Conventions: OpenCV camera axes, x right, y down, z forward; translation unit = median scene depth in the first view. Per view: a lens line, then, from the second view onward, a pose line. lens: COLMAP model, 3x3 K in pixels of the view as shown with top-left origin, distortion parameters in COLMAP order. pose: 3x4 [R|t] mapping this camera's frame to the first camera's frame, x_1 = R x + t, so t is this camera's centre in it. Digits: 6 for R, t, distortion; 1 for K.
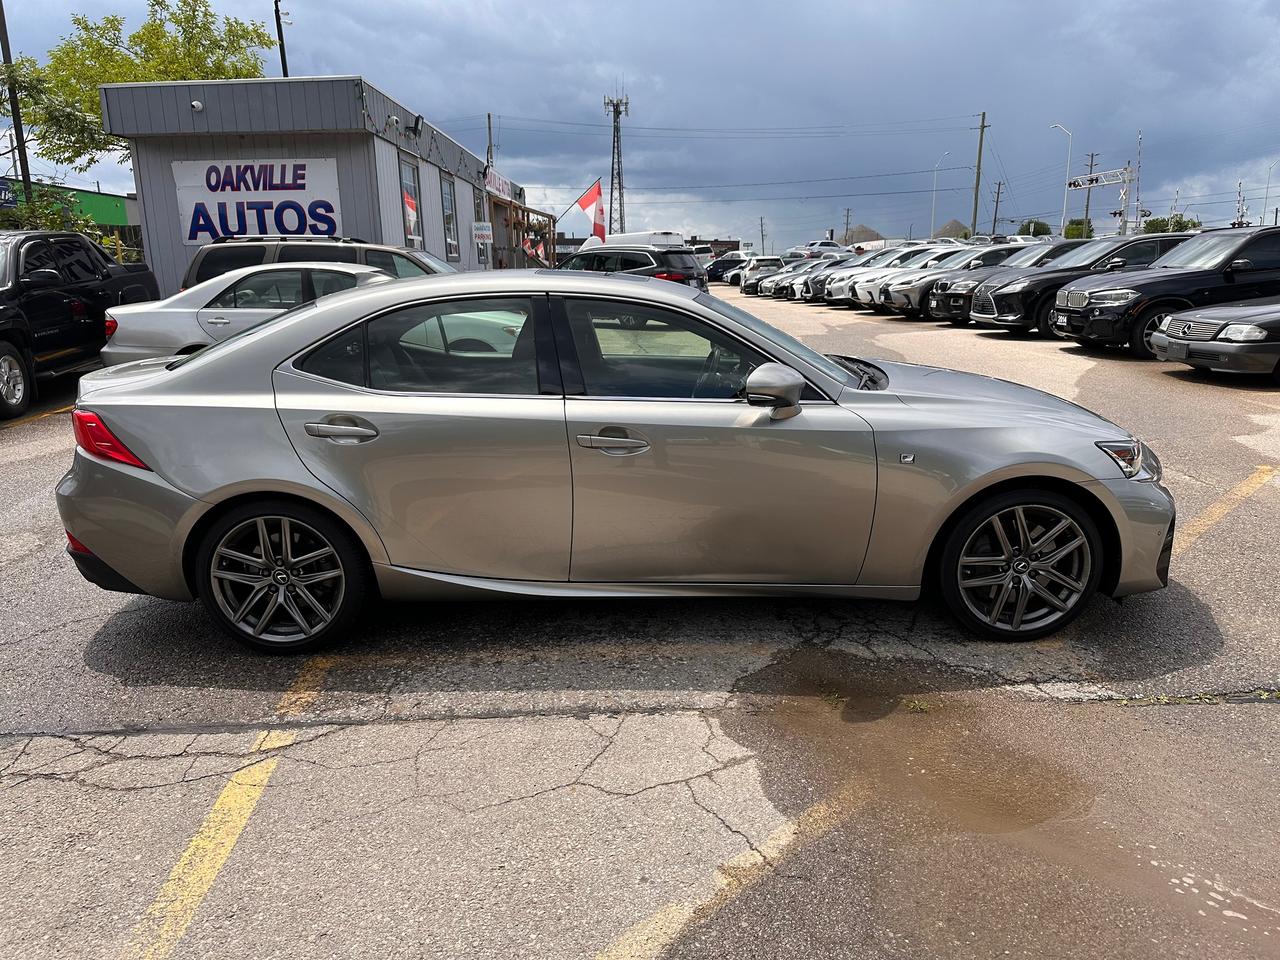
lens RADIAL K [[912.8, 0, 645.6], [0, 912.8, 482.6], [0, 0, 1]] dist [-0.002241, -0.008873]
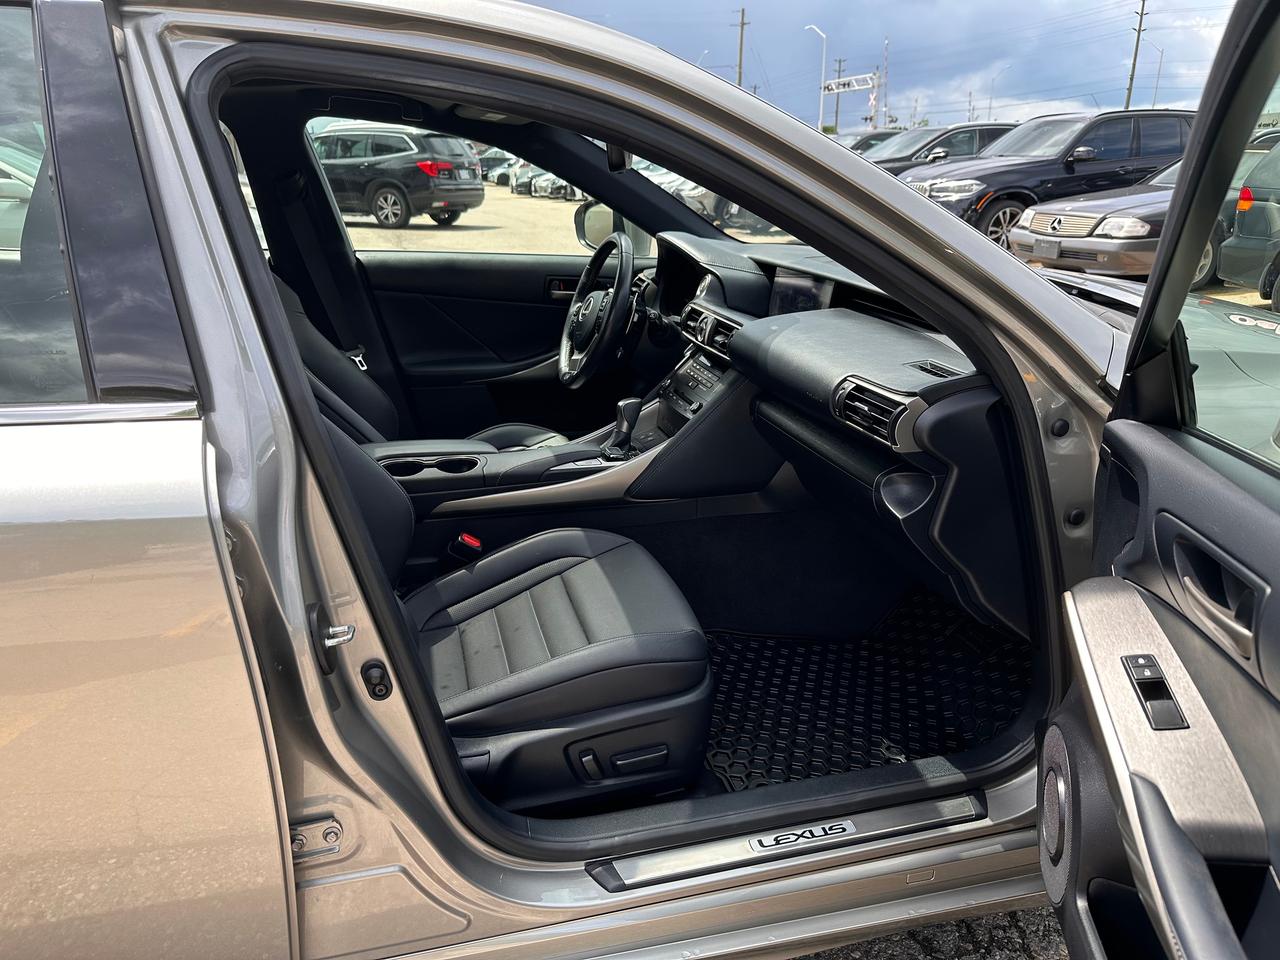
lens RADIAL K [[912.8, 0, 645.6], [0, 912.8, 482.6], [0, 0, 1]] dist [-0.002241, -0.008873]
pose [[0.968240, -0.072050, 0.239417, -0.008391], [0.048795, 0.993619, 0.101685, -0.026346], [-0.245216, -0.086773, 0.965577, 0.198981]]
